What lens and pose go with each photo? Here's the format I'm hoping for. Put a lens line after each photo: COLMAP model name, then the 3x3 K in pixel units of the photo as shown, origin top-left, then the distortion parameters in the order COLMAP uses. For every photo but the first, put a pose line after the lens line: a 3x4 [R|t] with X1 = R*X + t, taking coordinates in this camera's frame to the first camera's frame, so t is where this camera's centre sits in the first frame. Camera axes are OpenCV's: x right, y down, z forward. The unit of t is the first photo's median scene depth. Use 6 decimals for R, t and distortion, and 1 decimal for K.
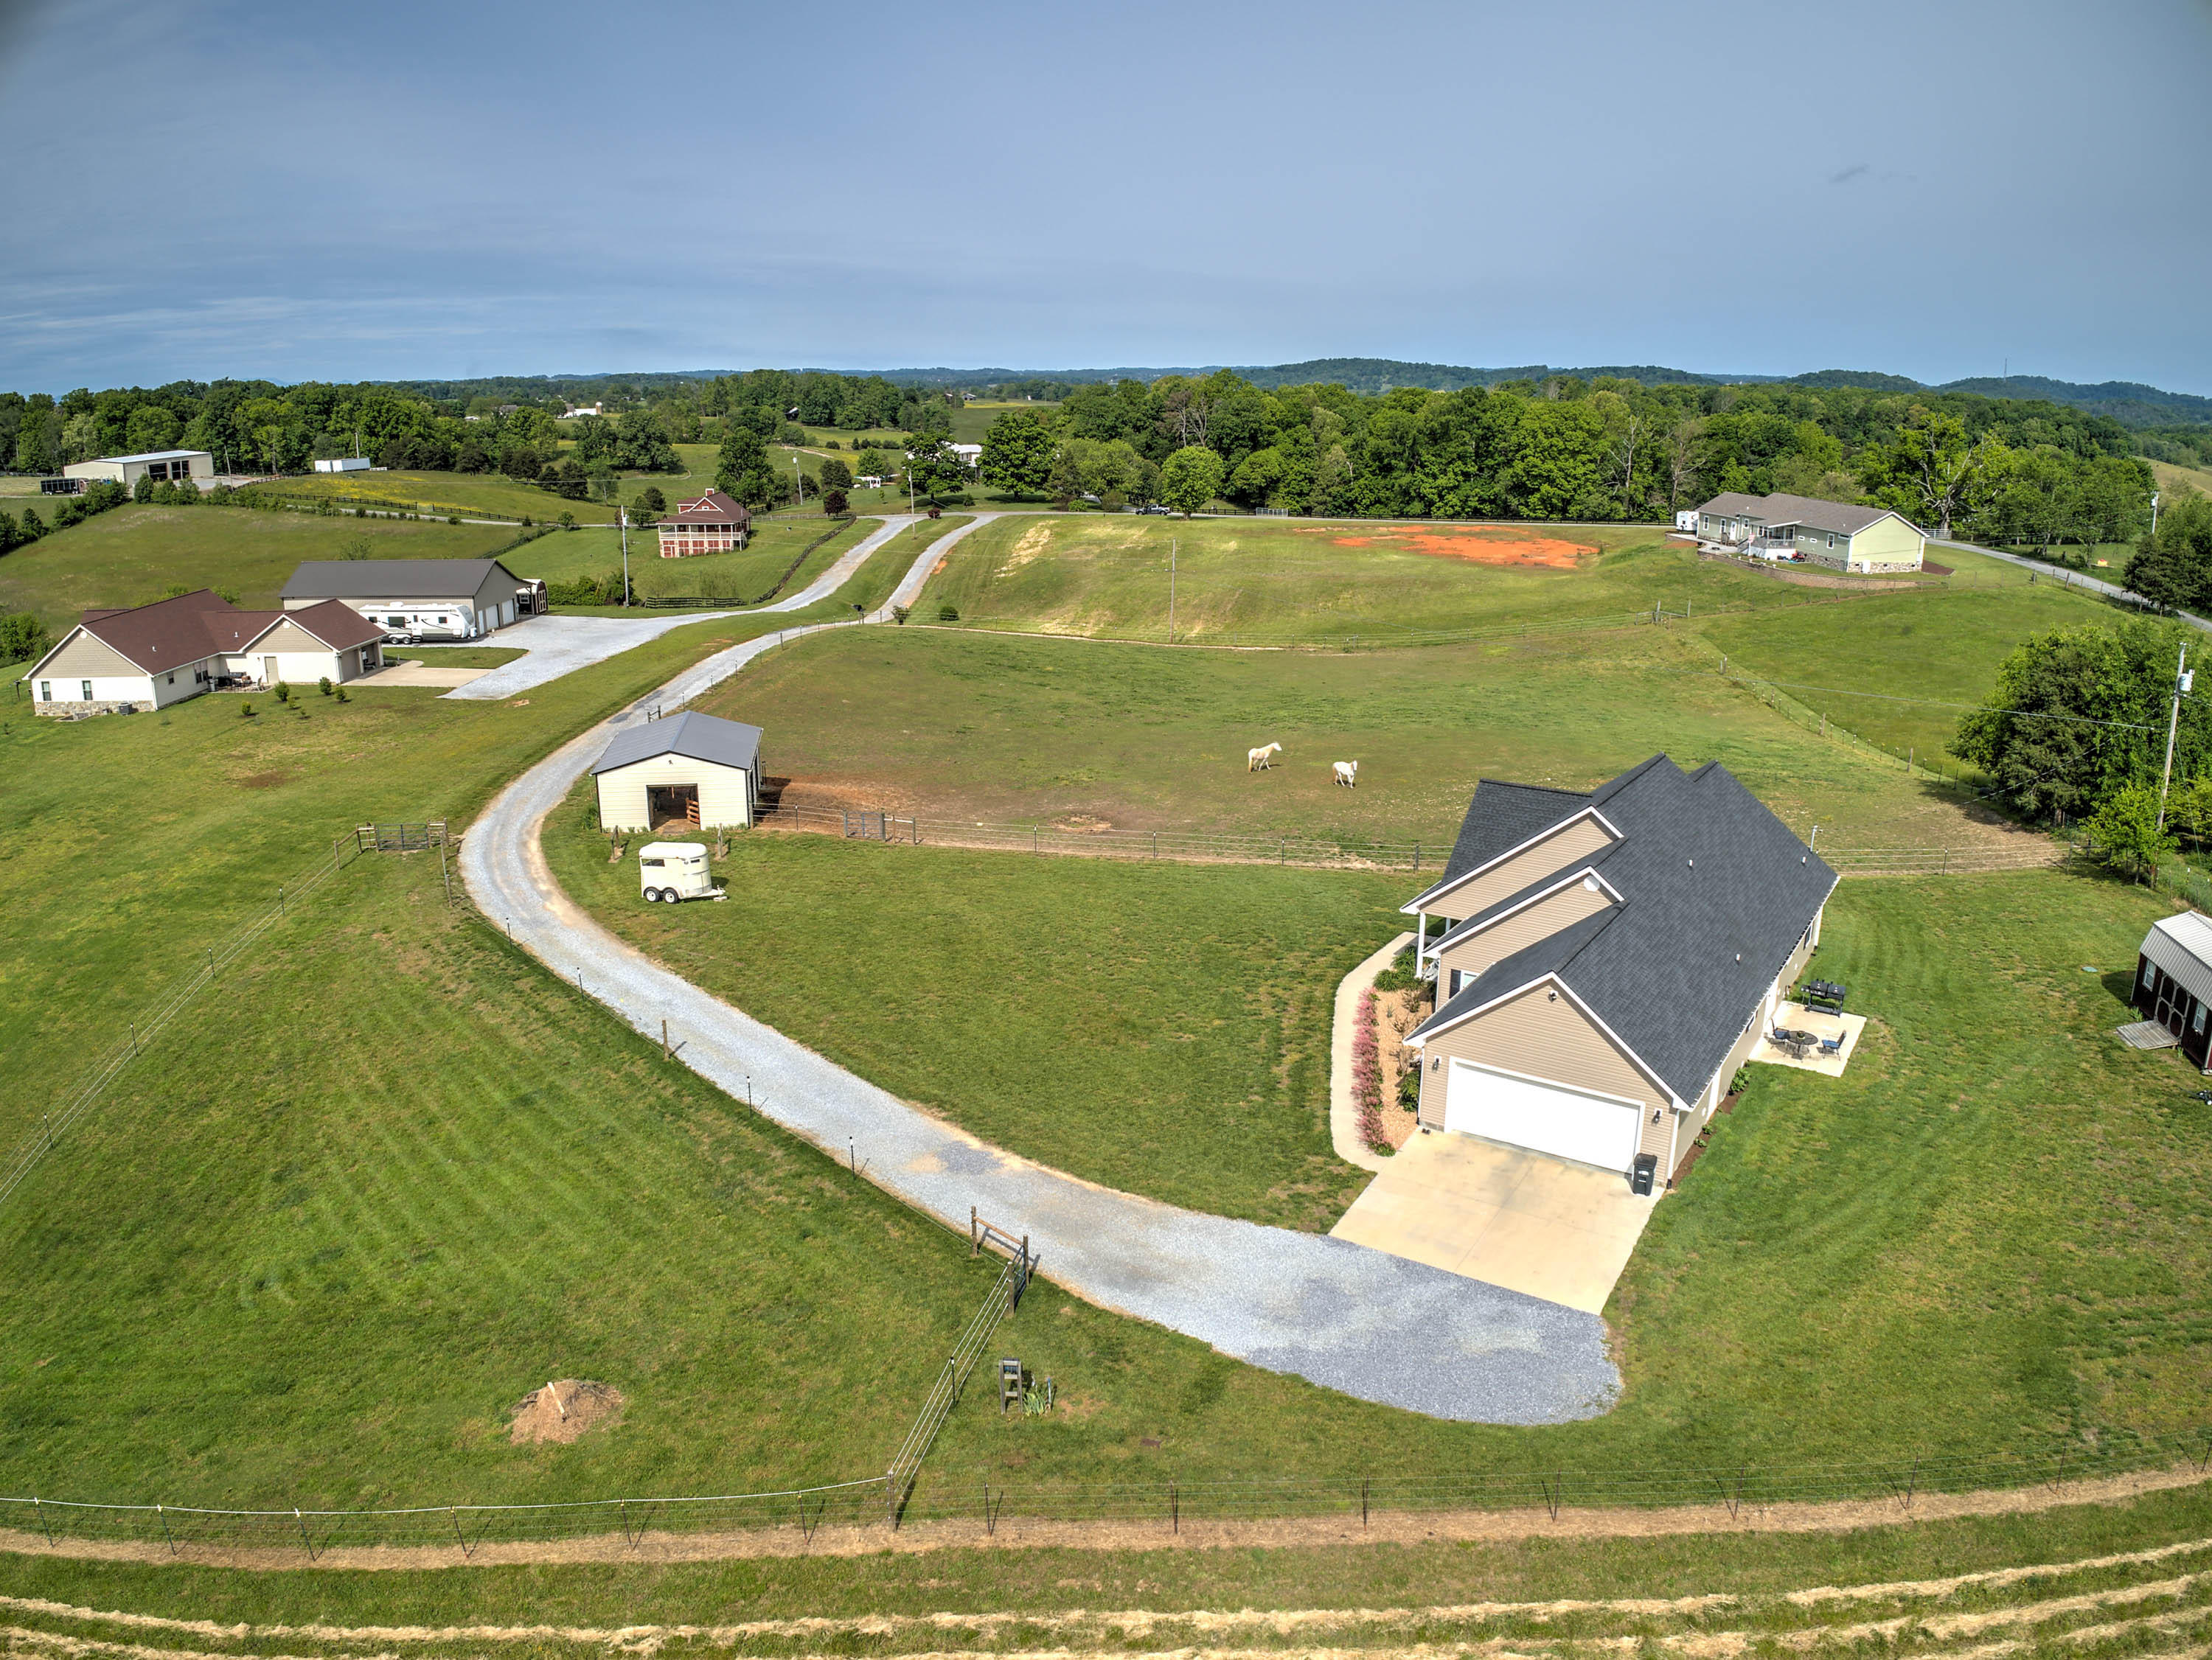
lens RADIAL K [[1633.9, 0, 1090.7], [0, 1633.9, 840.9], [0, 0, 1]] dist [-0.050061, -0.165531]
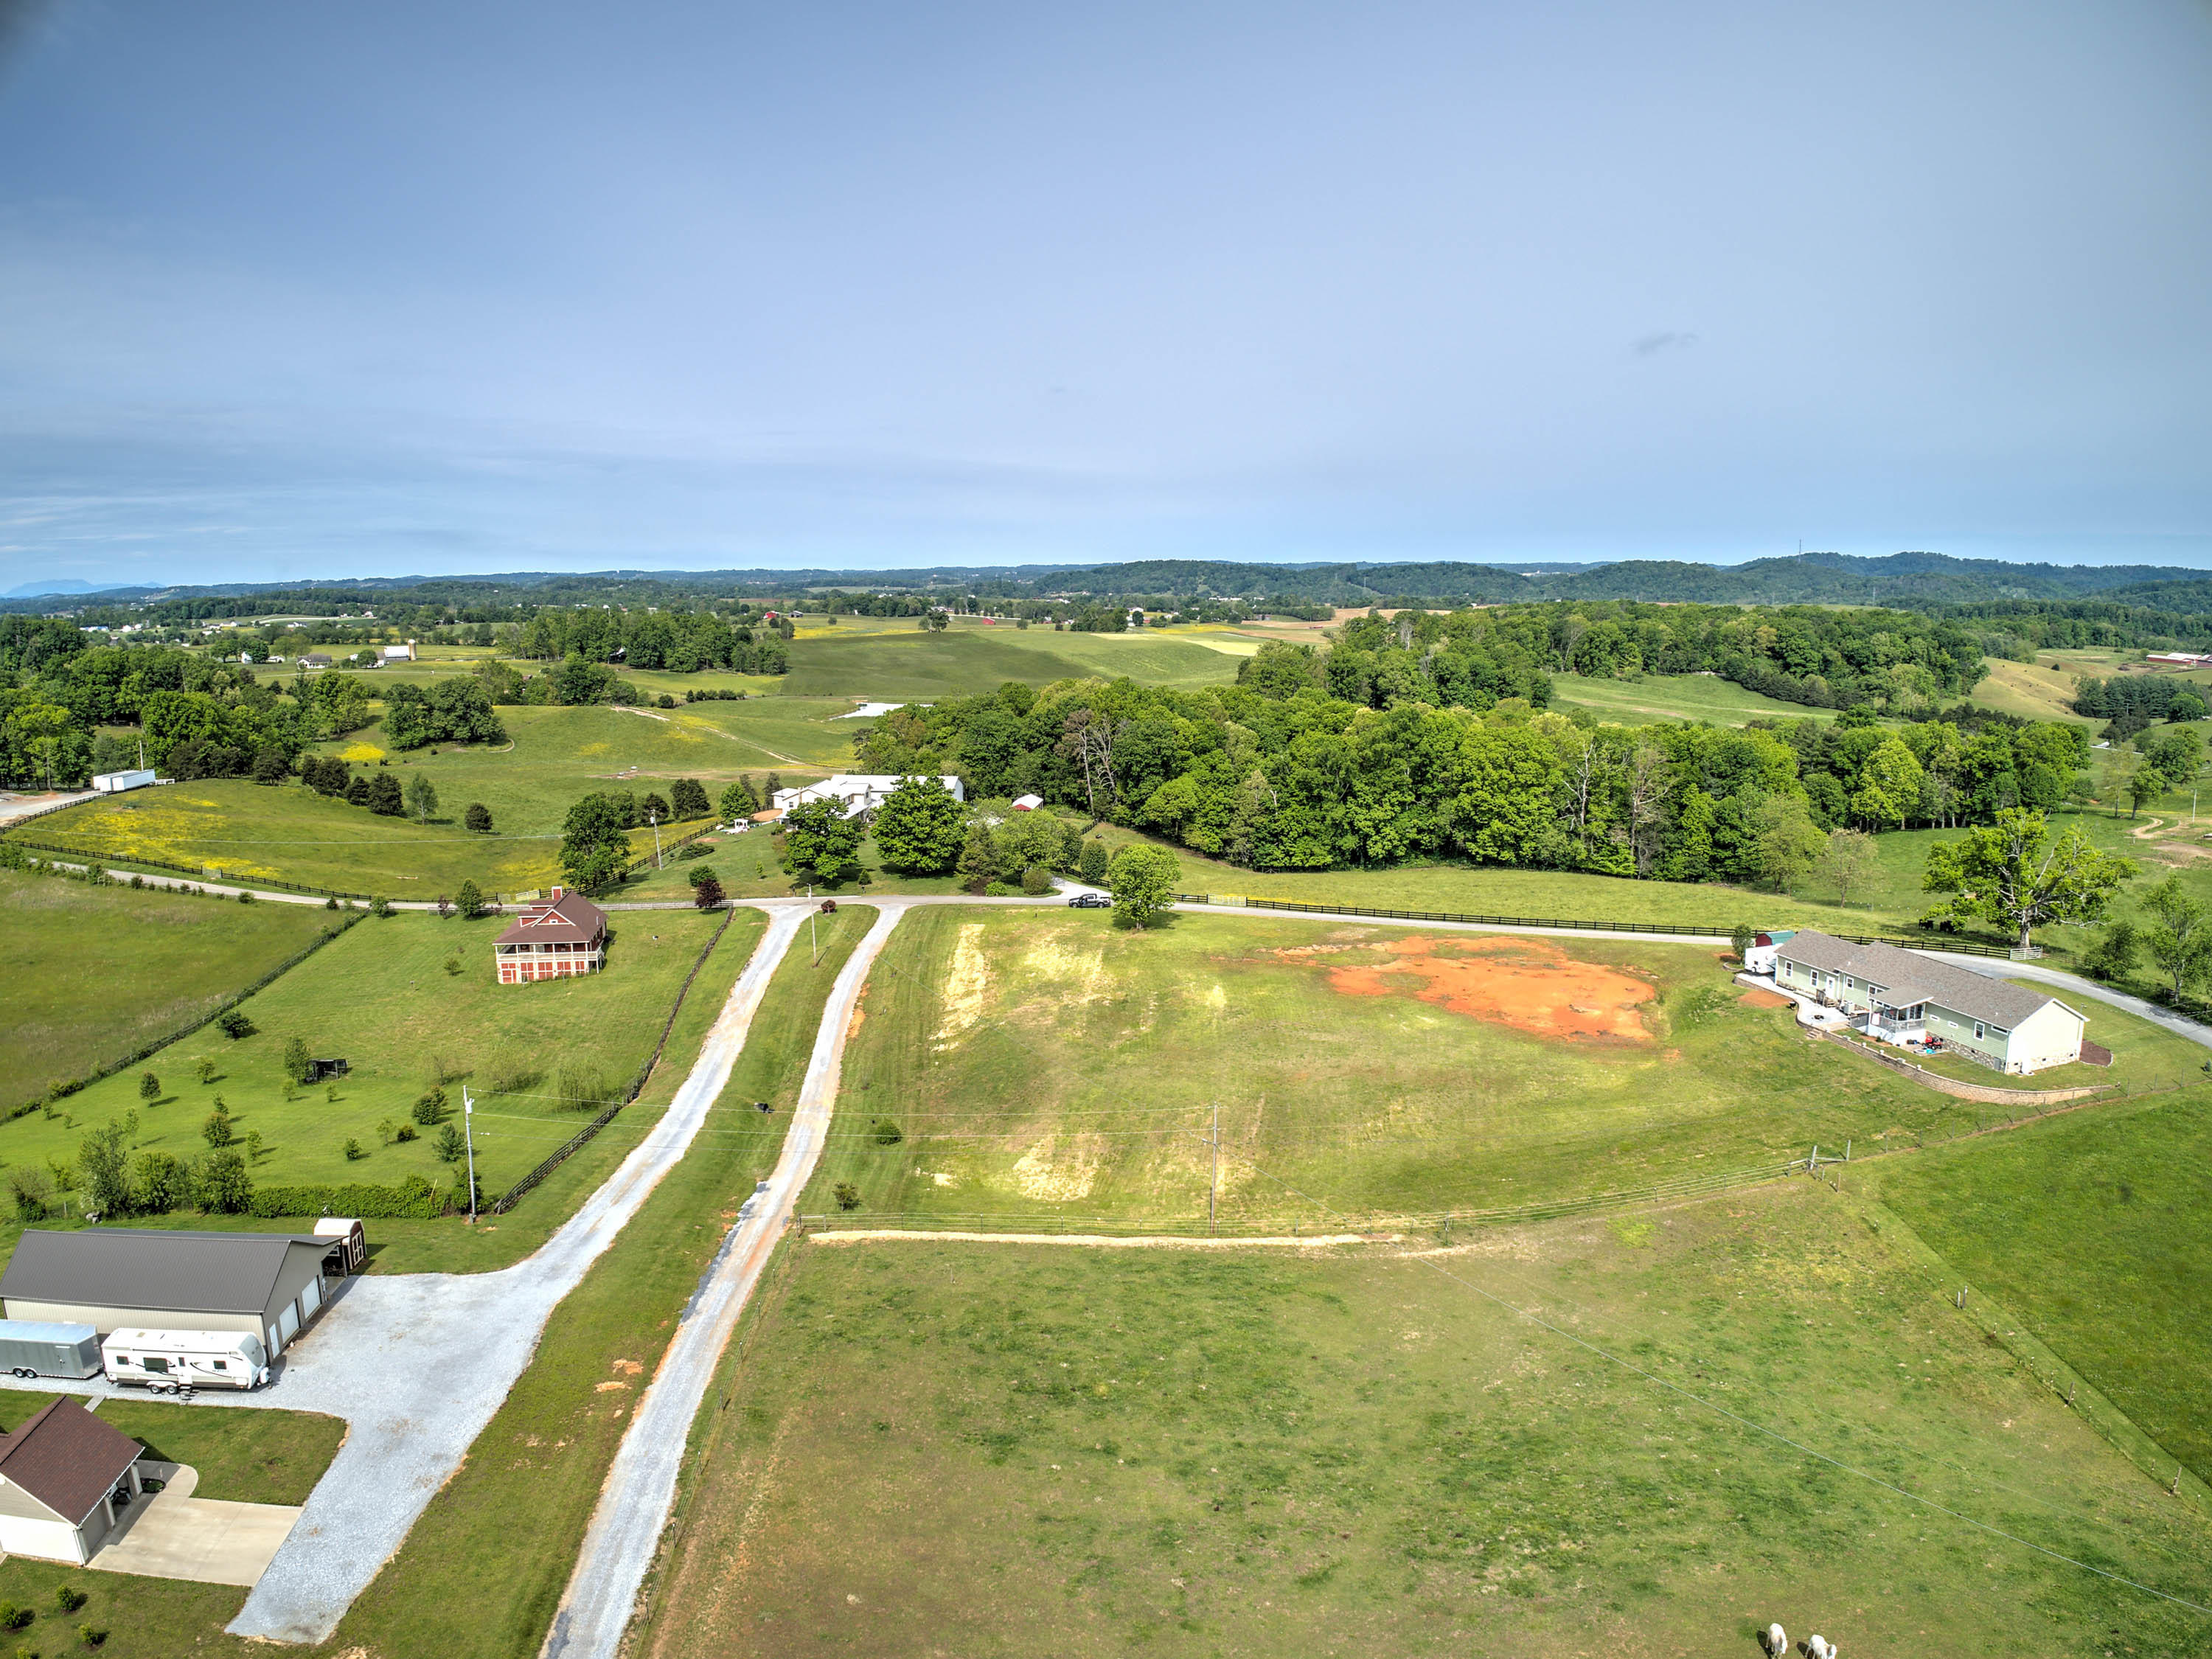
lens RADIAL K [[1634.1, 0, 1090.7], [0, 1634.1, 840.4], [0, 0, 1]] dist [-0.050061, -0.165531]
pose [[0.993824, -0.024937, 0.108126, -0.041771], [0.037220, 0.992884, -0.113116, -0.109039], [-0.104536, 0.116442, 0.987681, 0.118430]]
